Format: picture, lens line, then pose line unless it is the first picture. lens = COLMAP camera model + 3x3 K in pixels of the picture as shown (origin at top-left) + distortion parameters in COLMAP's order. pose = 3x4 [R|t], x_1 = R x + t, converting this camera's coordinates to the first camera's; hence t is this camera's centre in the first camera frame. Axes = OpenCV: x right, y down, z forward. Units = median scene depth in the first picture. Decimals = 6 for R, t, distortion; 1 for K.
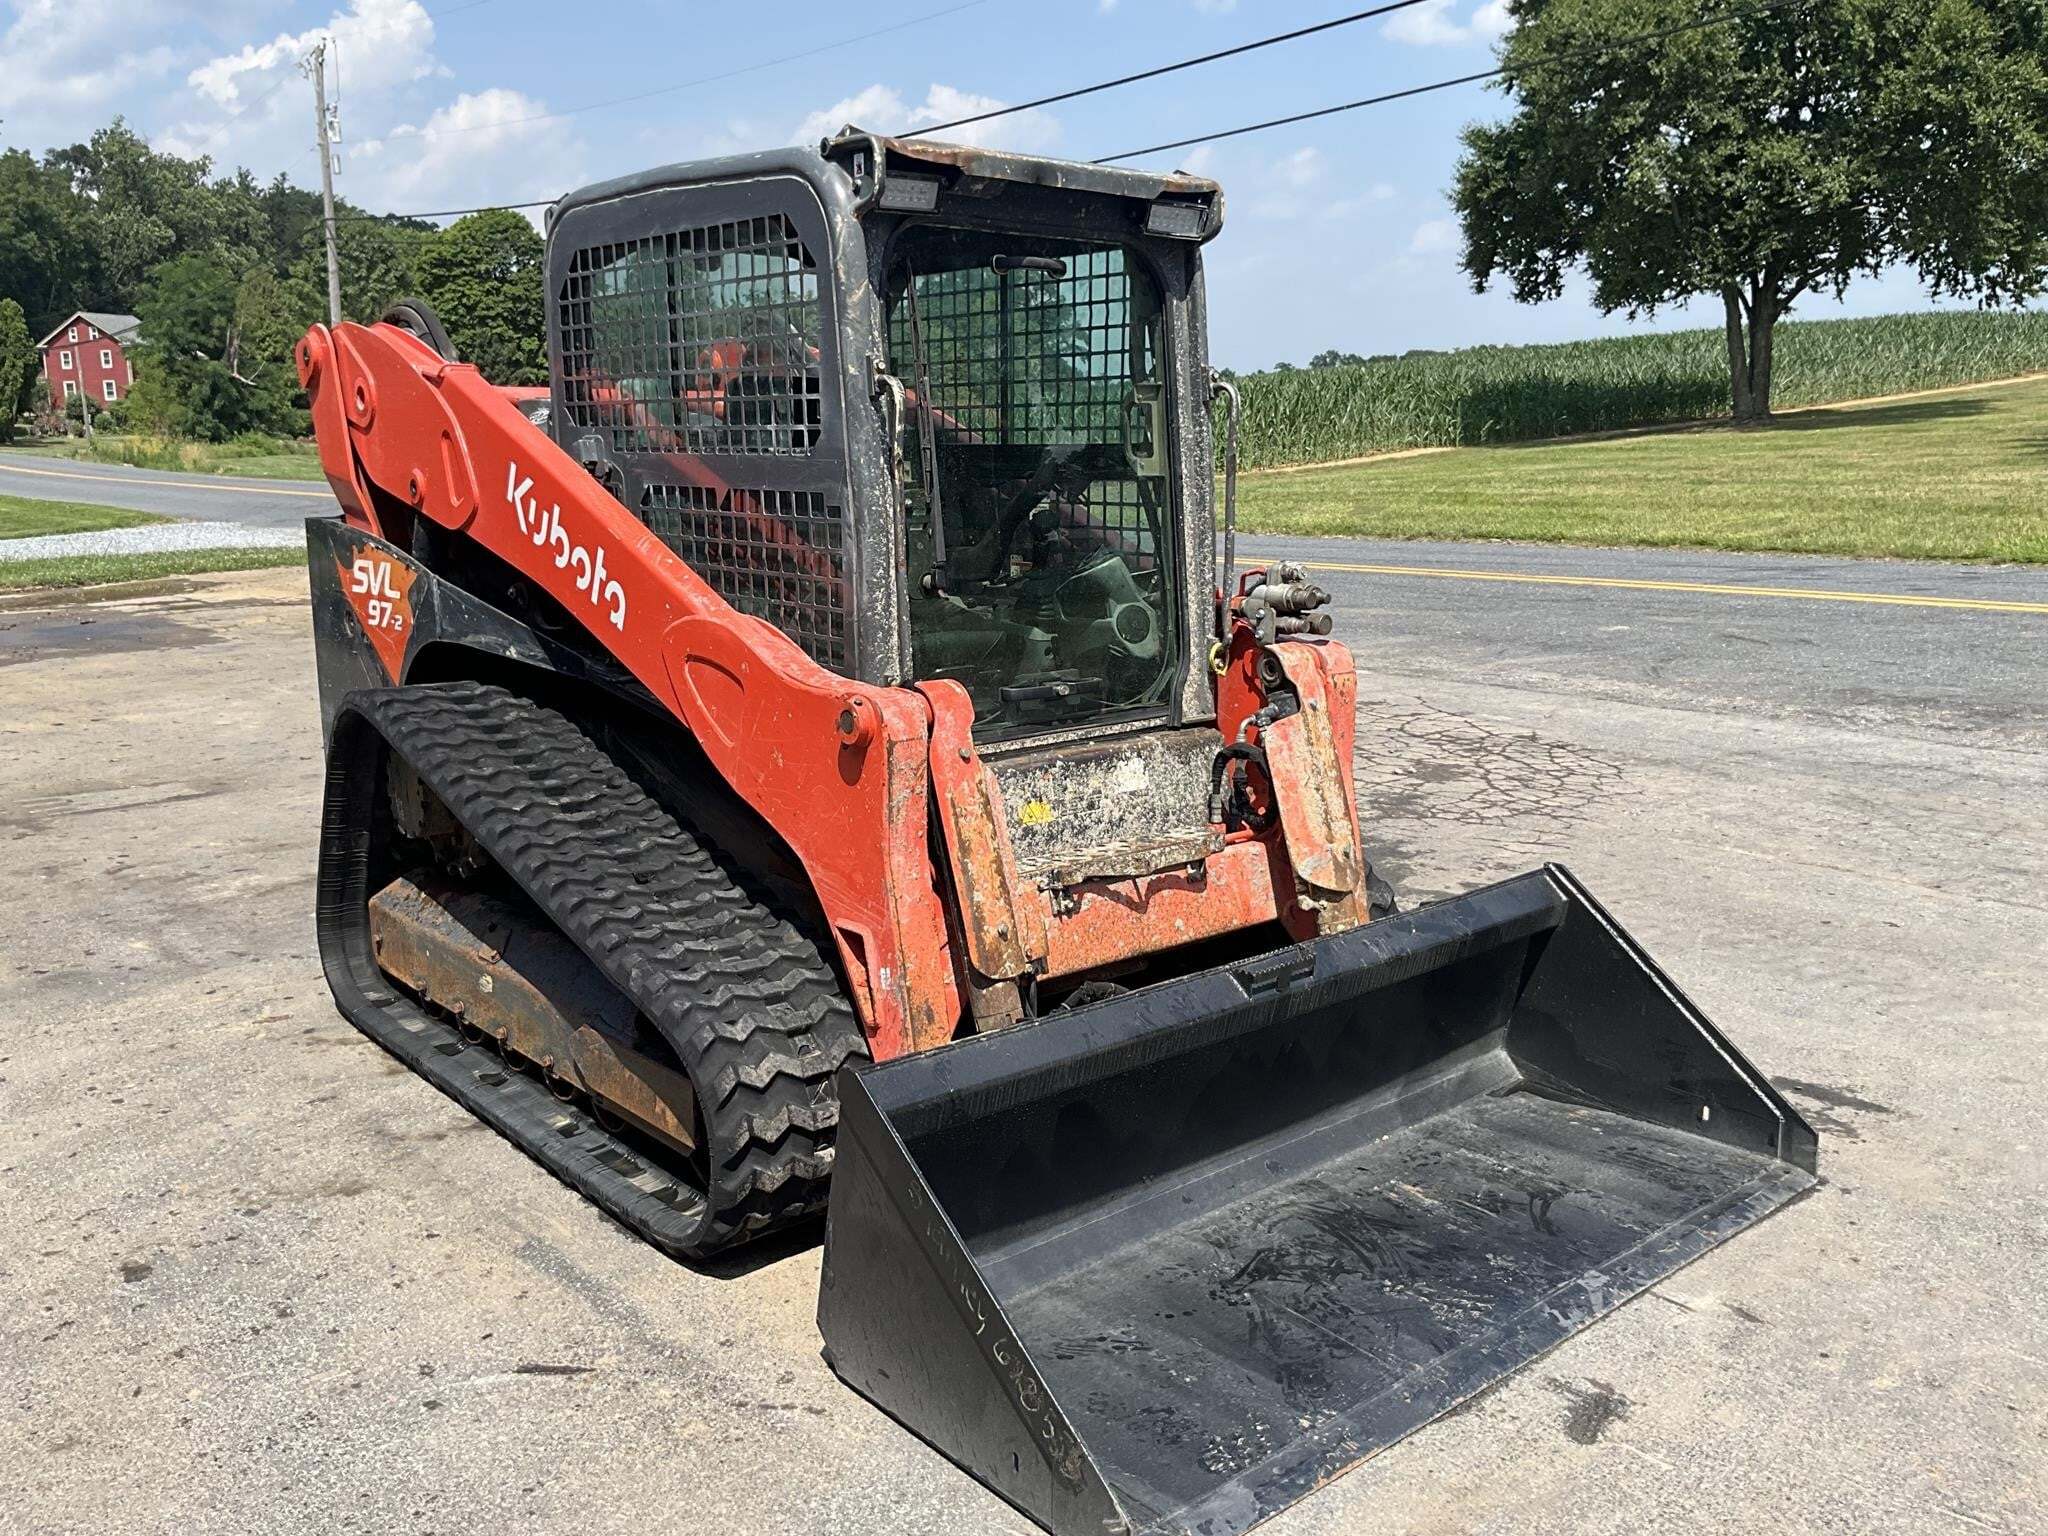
lens RADIAL K [[1697.8, 0, 1017.2], [0, 1697.8, 766.7], [0, 0, 1]] dist [0.105580, -0.229579]
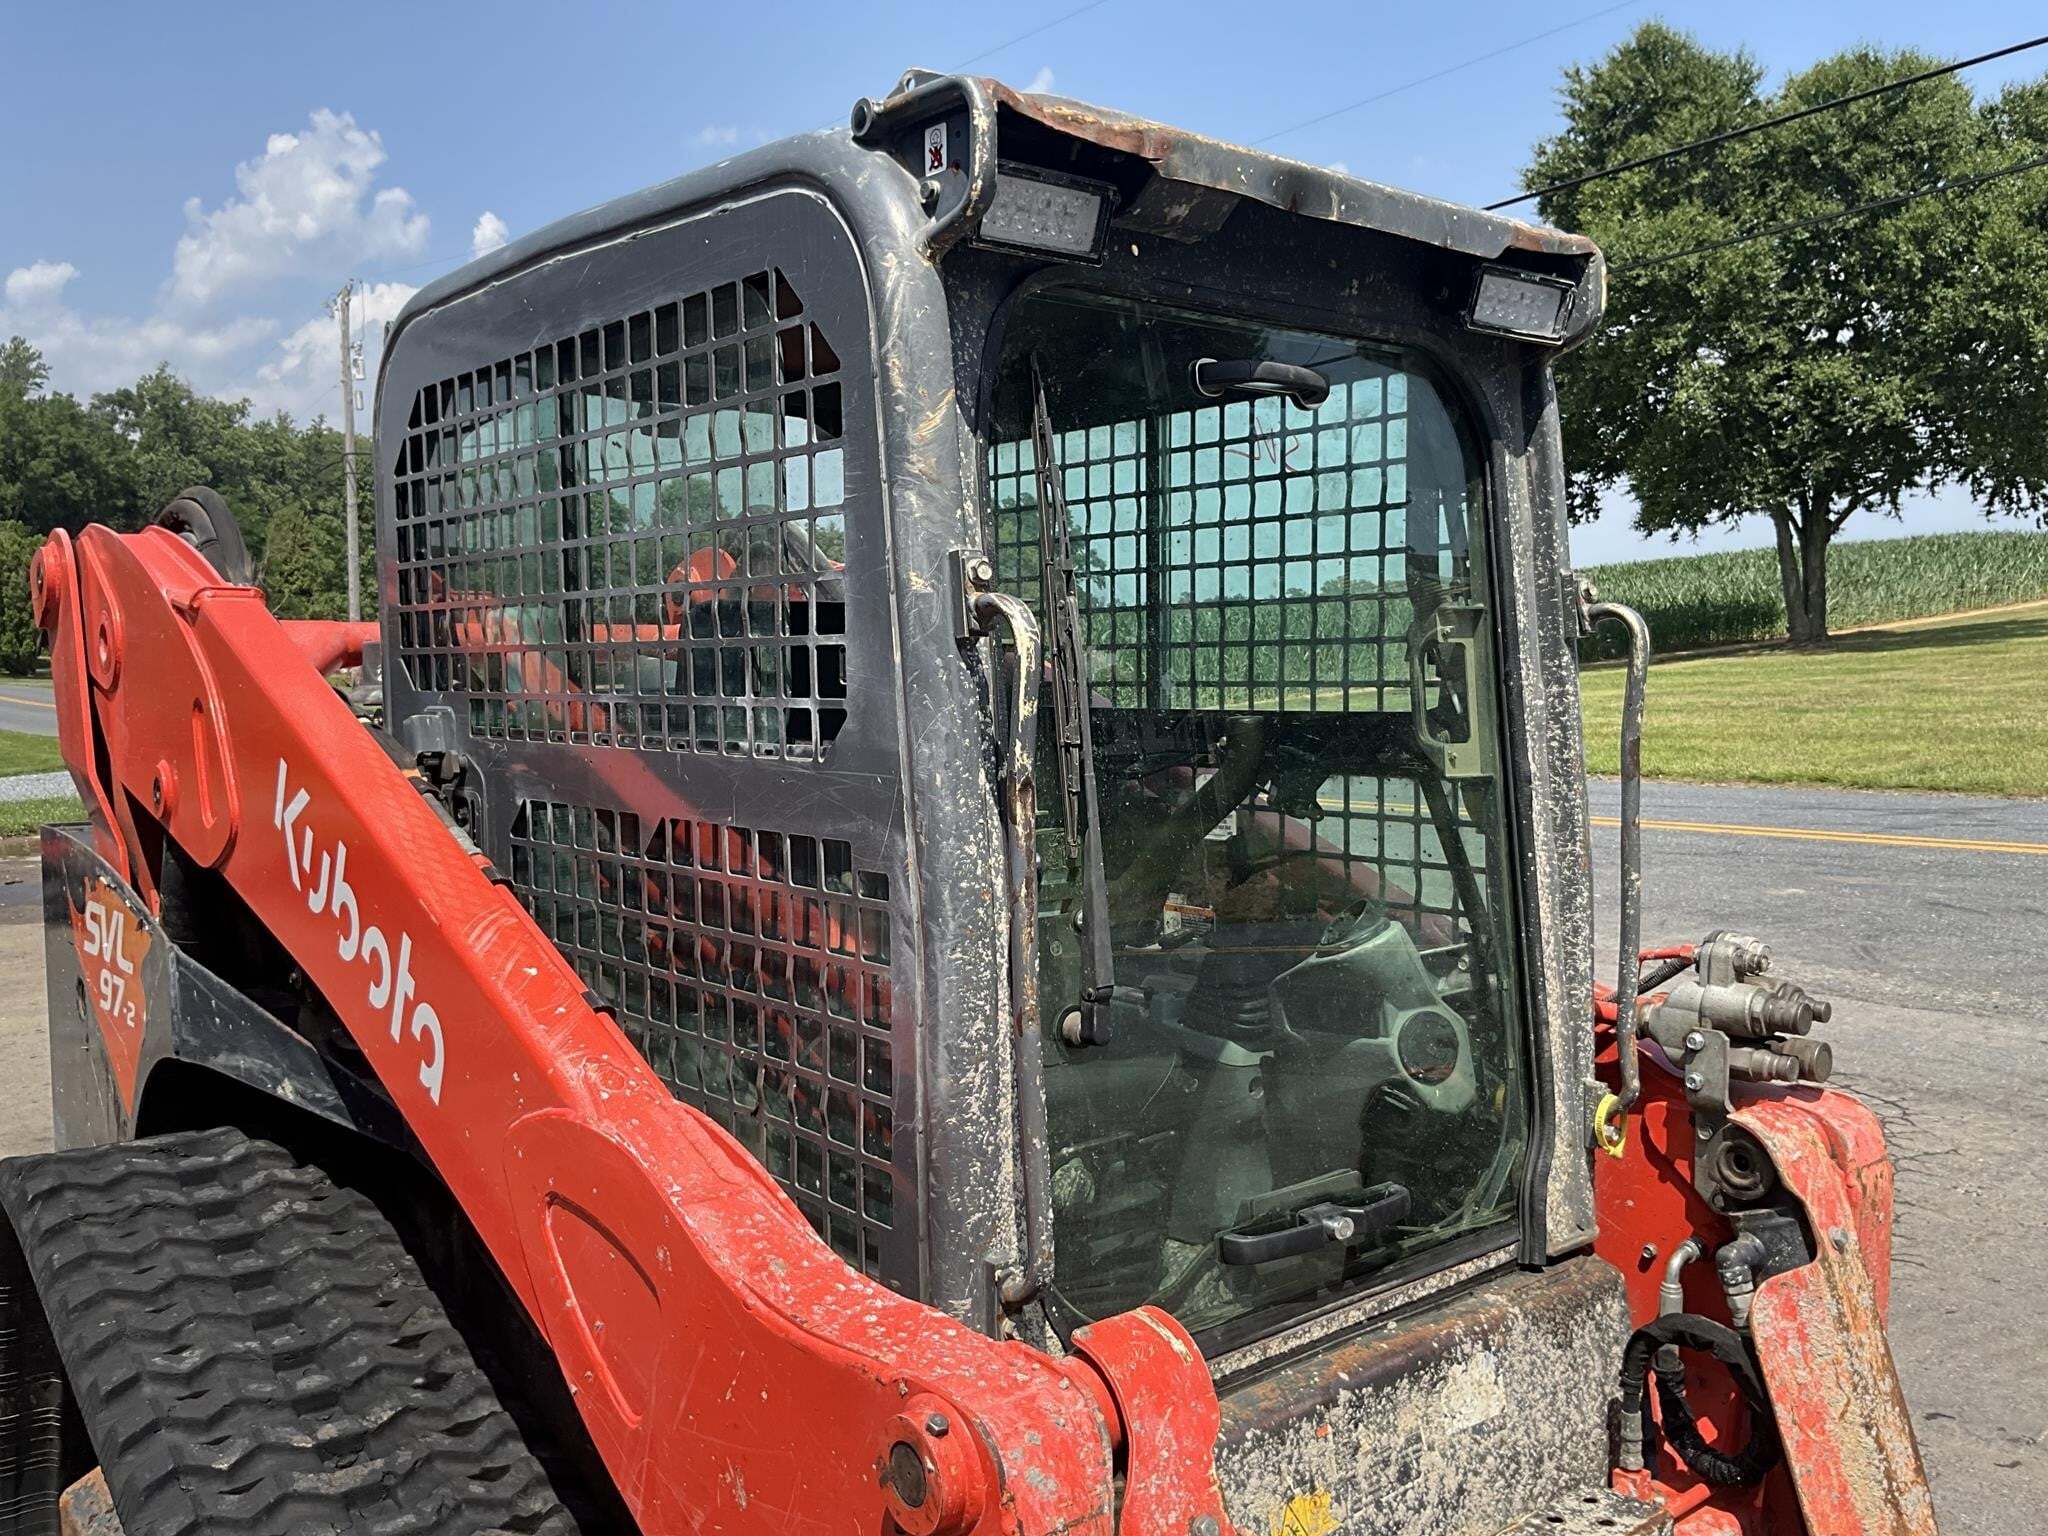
lens RADIAL K [[1696.2, 0, 1013.2], [0, 1696.2, 758.9], [0, 0, 1]] dist [0.114002, -0.260431]
pose [[0.999898, -0.006354, -0.012778, -0.057245], [0.004598, 0.991102, -0.133021, -0.109250], [0.013509, 0.132949, 0.991031, 0.485503]]
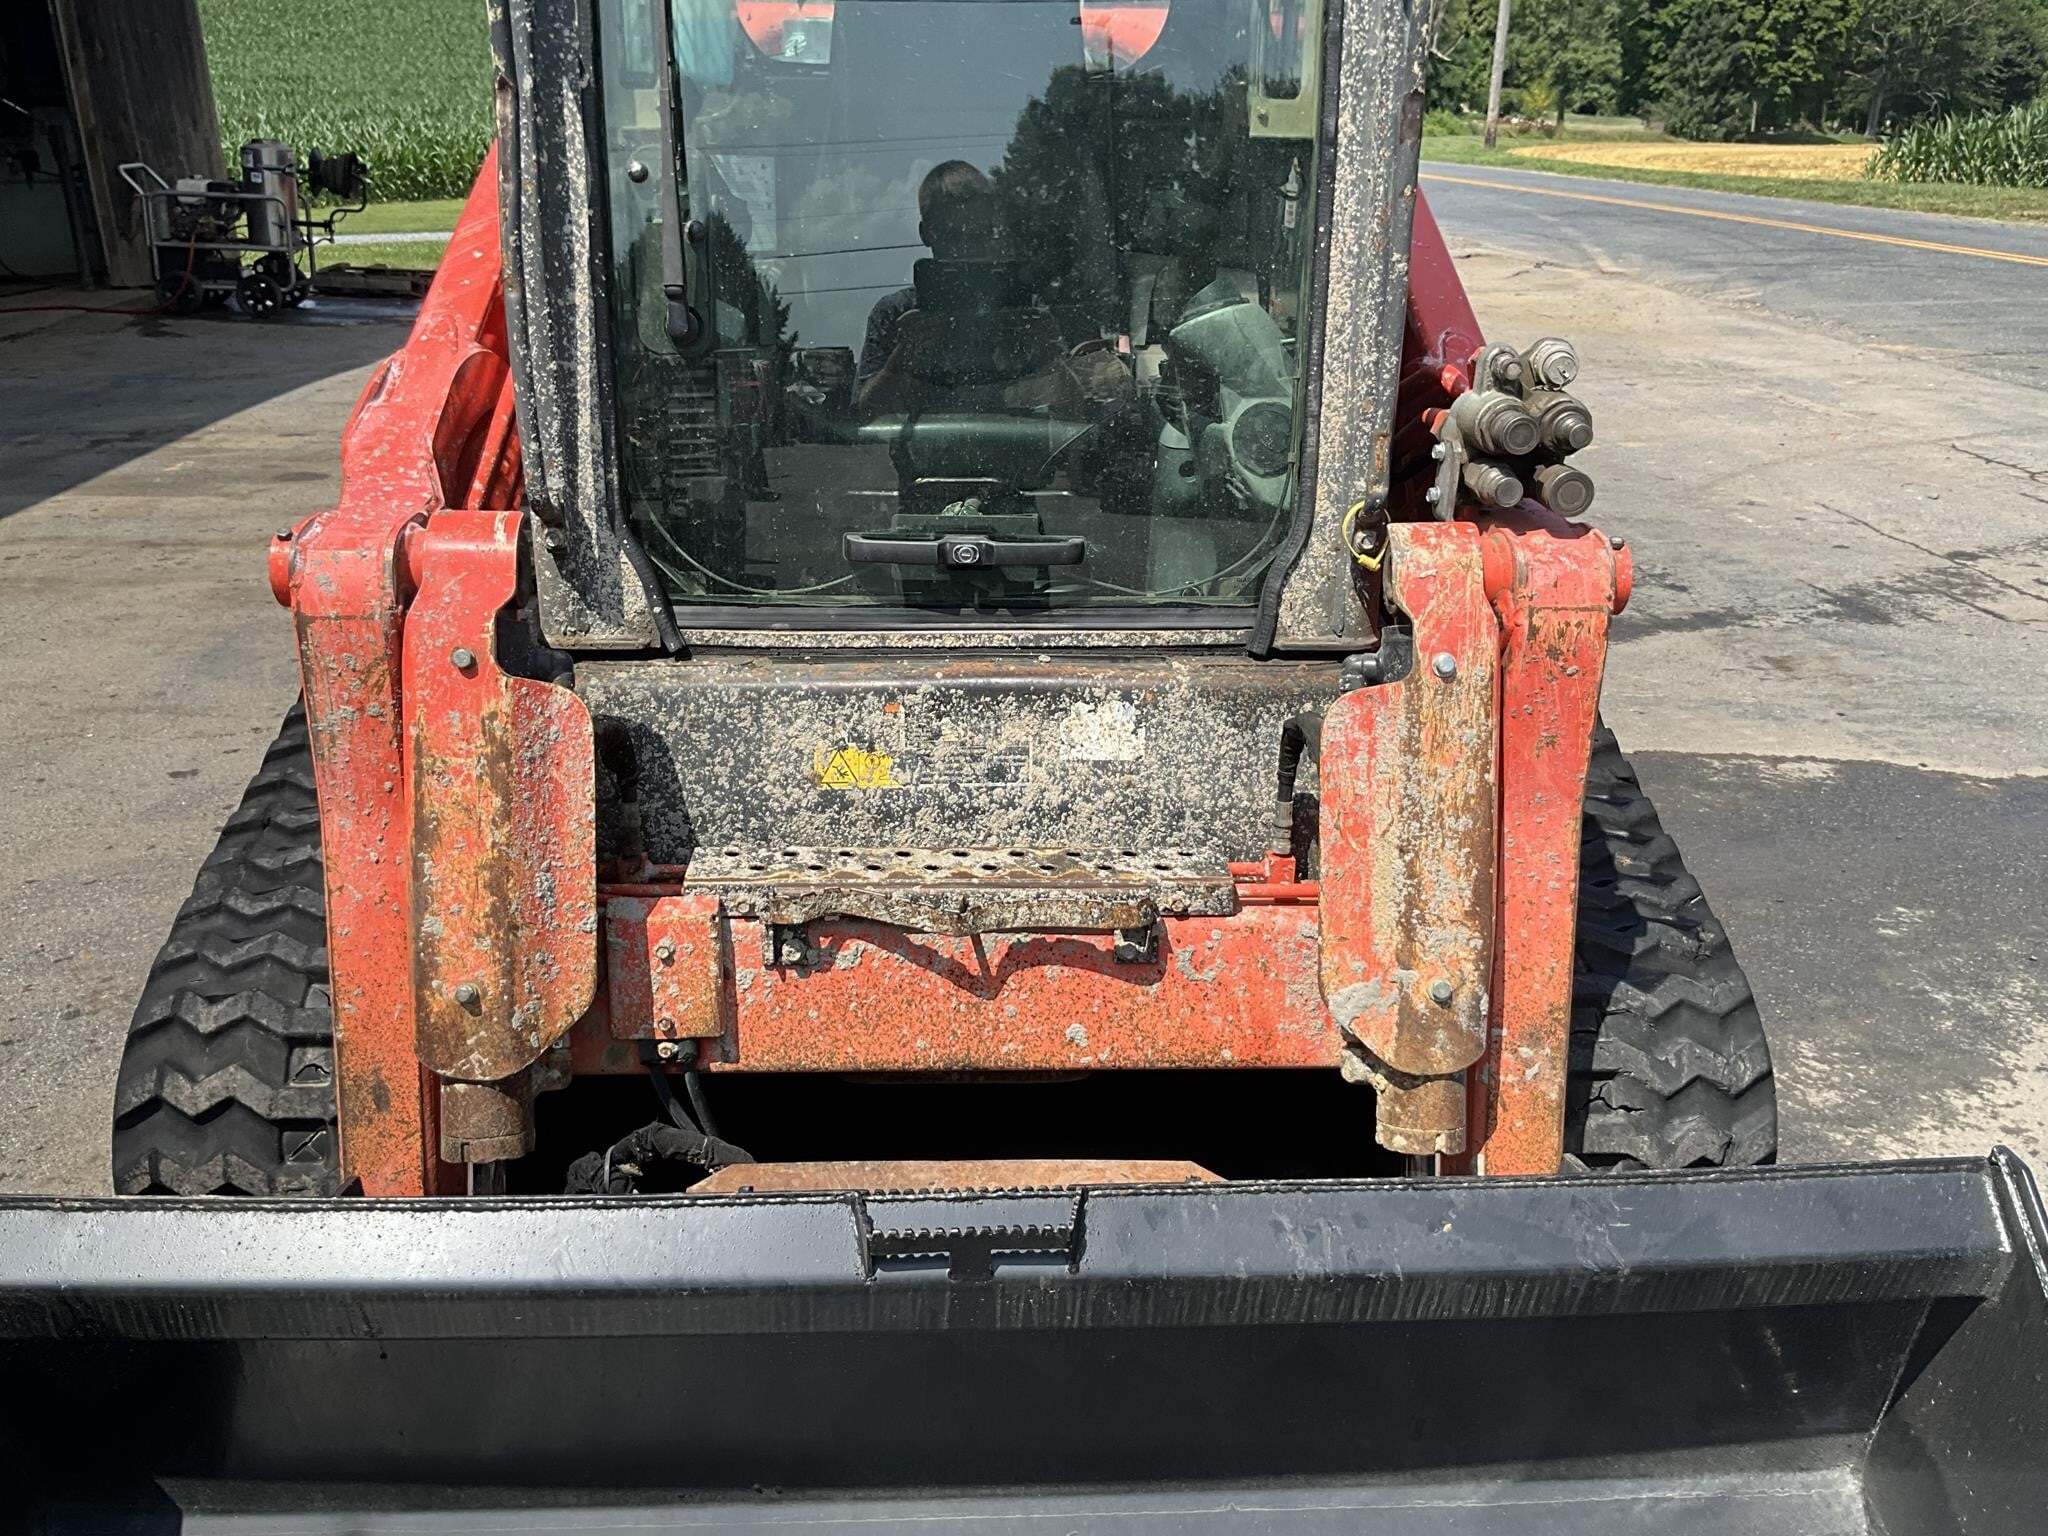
lens RADIAL K [[1697.8, 0, 1017.2], [0, 1697.8, 766.7], [0, 0, 1]] dist [0.105580, -0.229579]
pose [[0.792157, 0.231425, -0.564738, 0.346818], [-0.132414, 0.968448, 0.211126, -0.092393], [0.595780, -0.092466, 0.797807, 0.559013]]
